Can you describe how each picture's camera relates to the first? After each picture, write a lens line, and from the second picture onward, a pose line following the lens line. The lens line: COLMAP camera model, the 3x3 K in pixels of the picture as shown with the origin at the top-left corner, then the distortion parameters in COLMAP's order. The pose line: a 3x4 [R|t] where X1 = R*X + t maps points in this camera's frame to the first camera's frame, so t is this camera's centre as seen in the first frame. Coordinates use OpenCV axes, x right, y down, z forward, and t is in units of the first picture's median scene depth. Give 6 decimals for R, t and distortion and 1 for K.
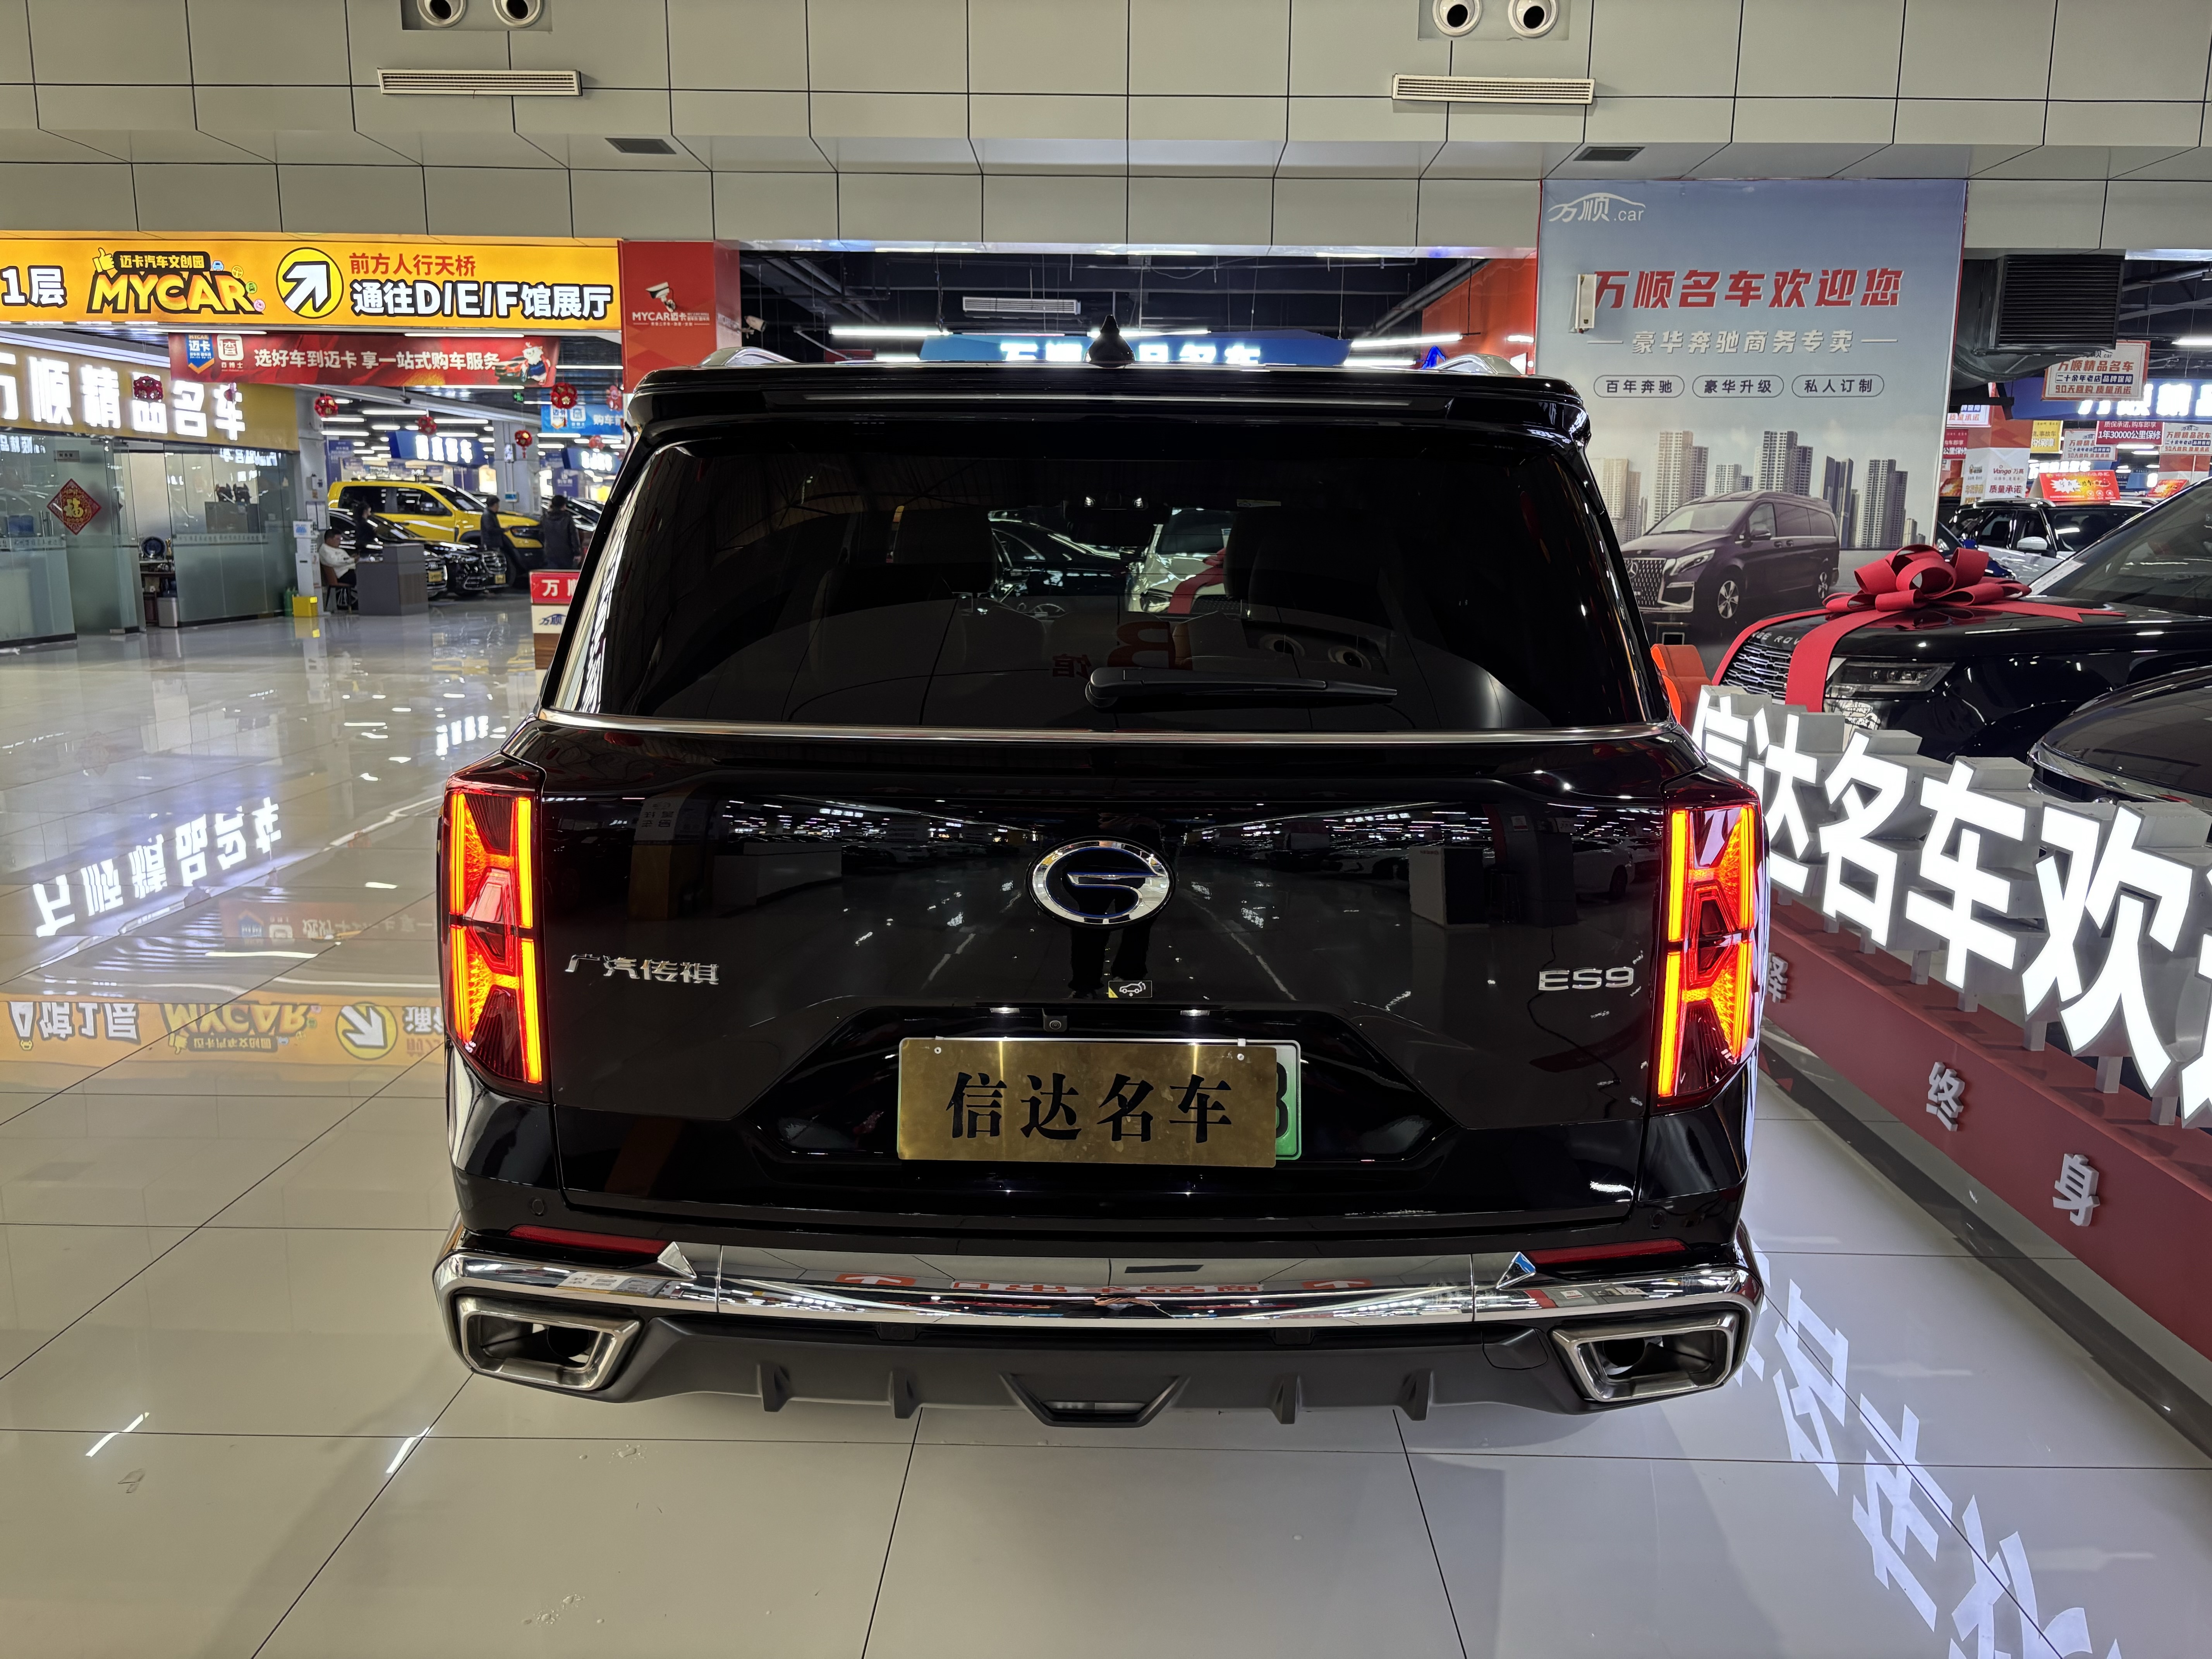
lens RADIAL K [[1655.1, 0, 1106.0], [0, 1655.1, 829.5], [0, 0, 1]] dist [0.038801, 0.002943]
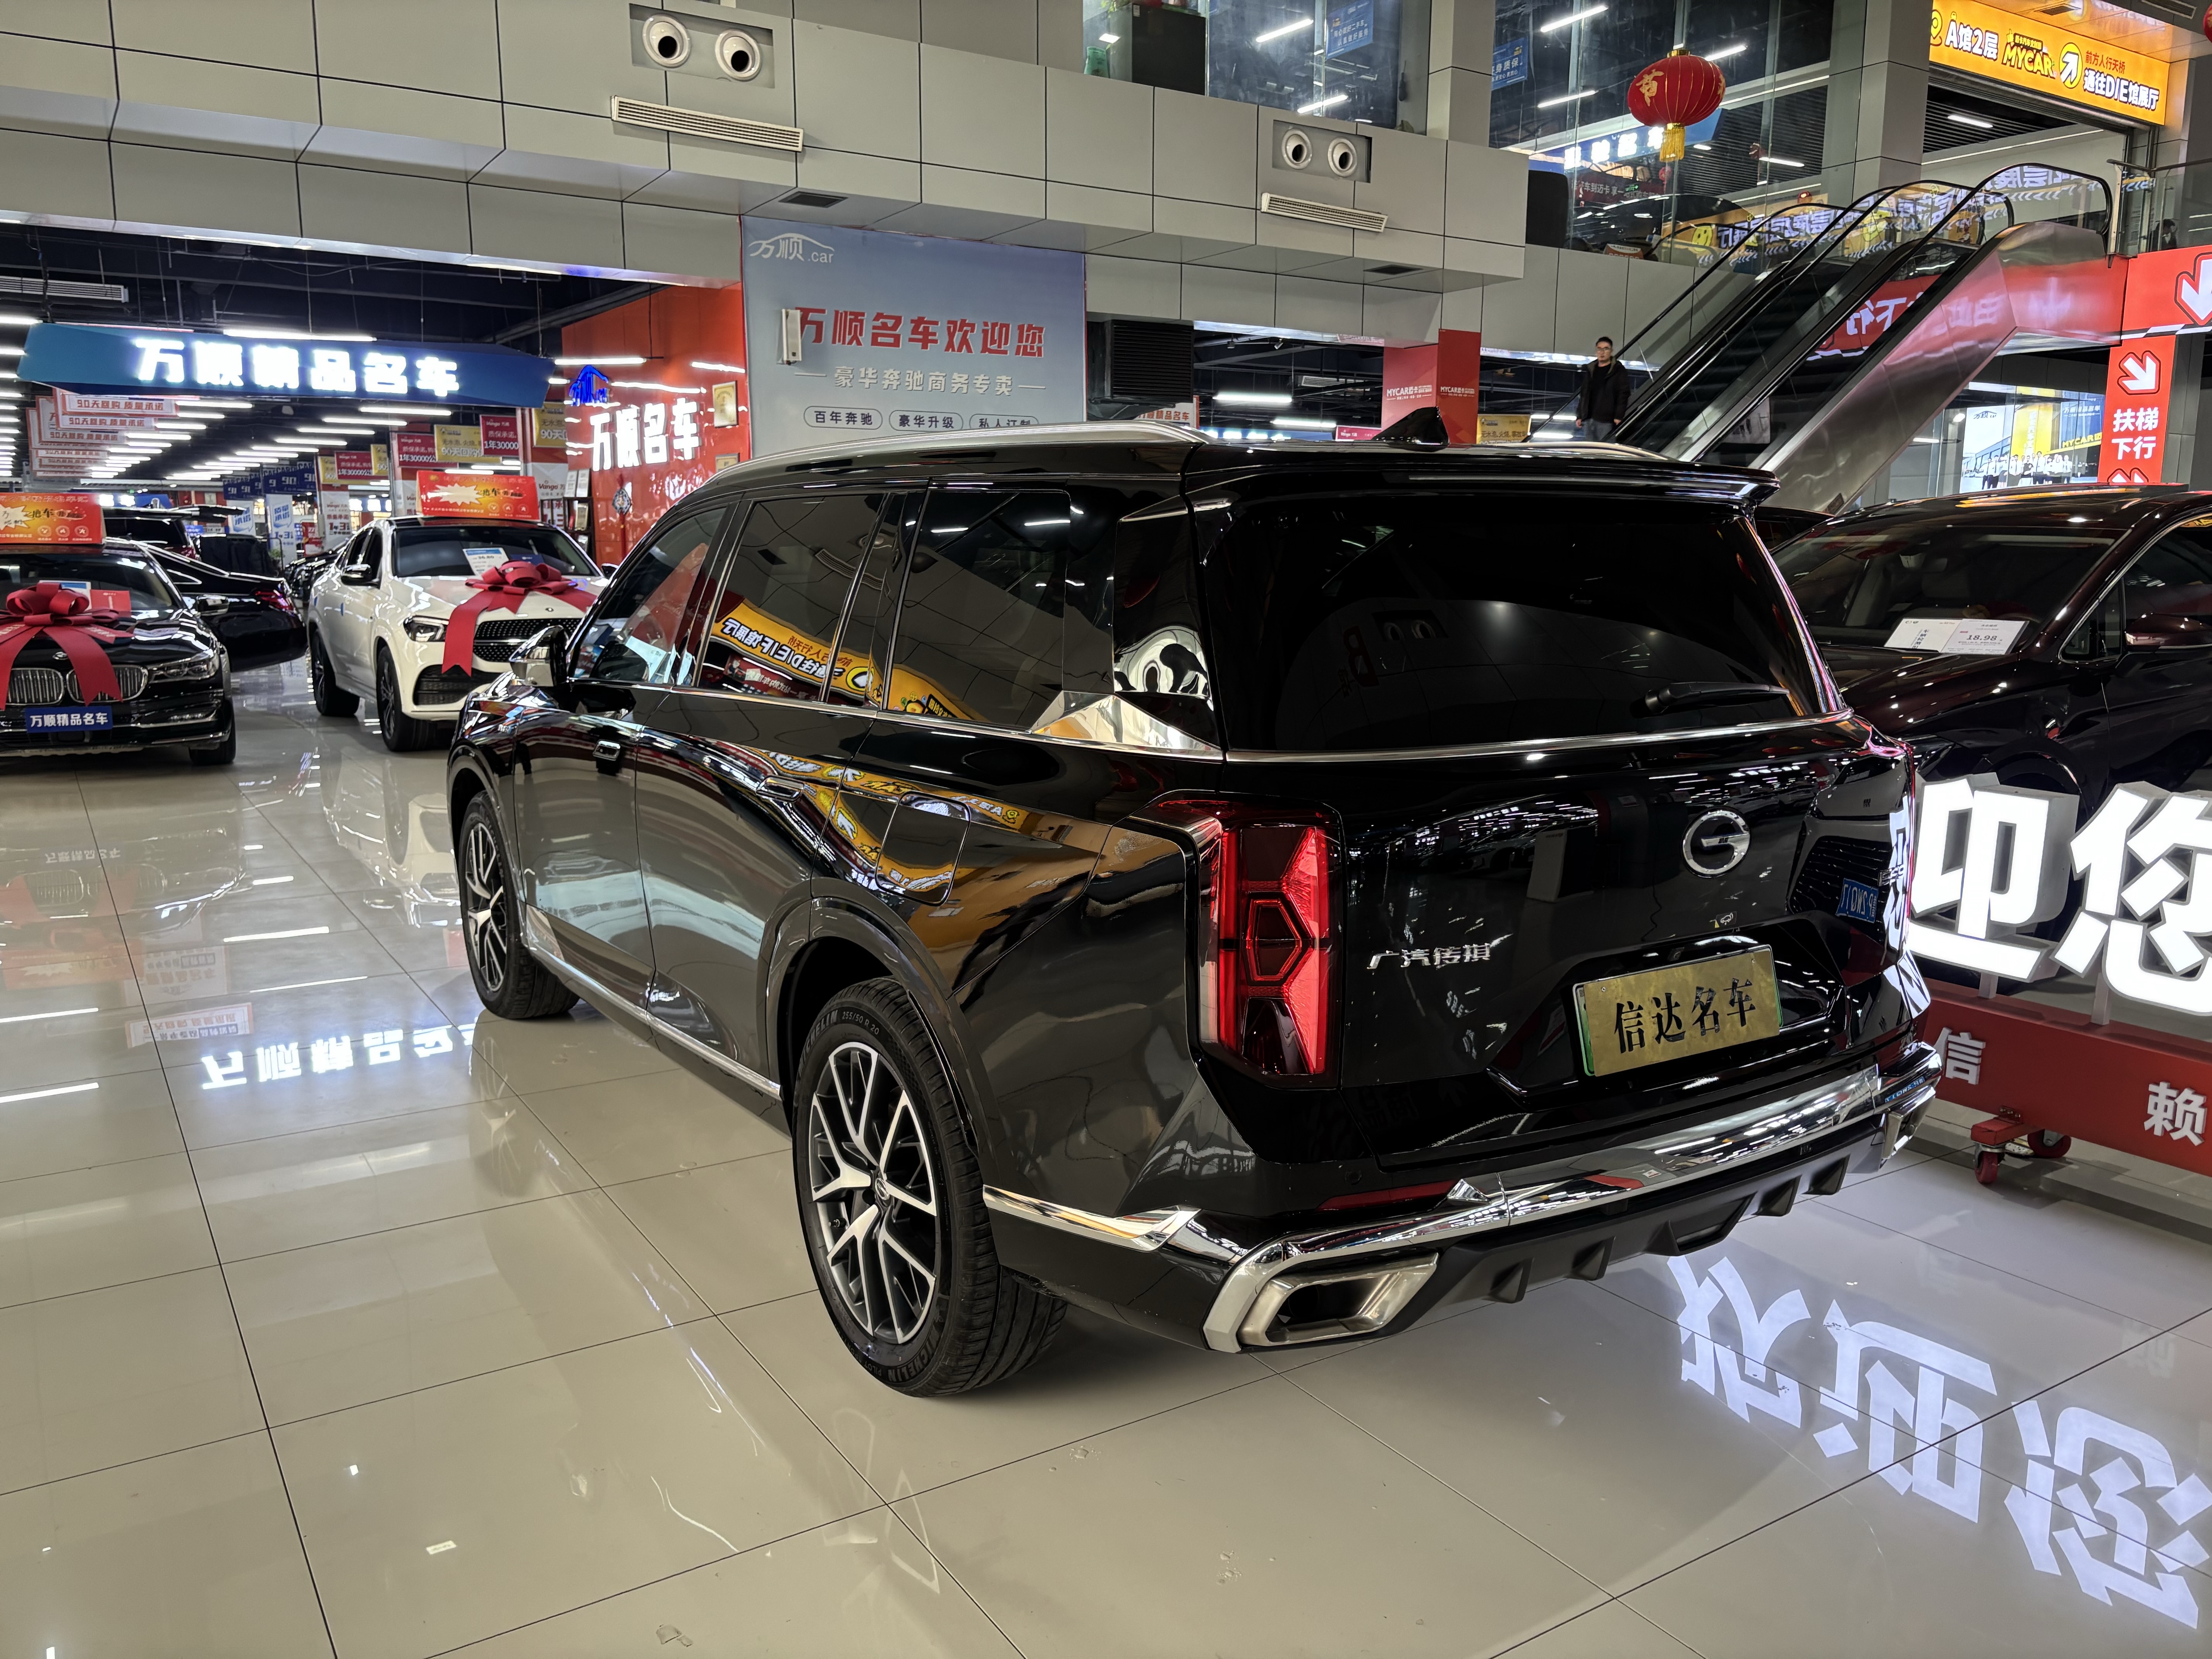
lens RADIAL K [[1695.3, 0, 1106.0], [0, 1695.3, 829.5], [0, 0, 1]] dist [0.008644, 0.011700]
pose [[0.834441, -0.099925, 0.541963, -0.157229], [0.107443, 0.994051, 0.017853, -0.007322], [-0.540523, 0.043333, 0.840213, 0.015422]]
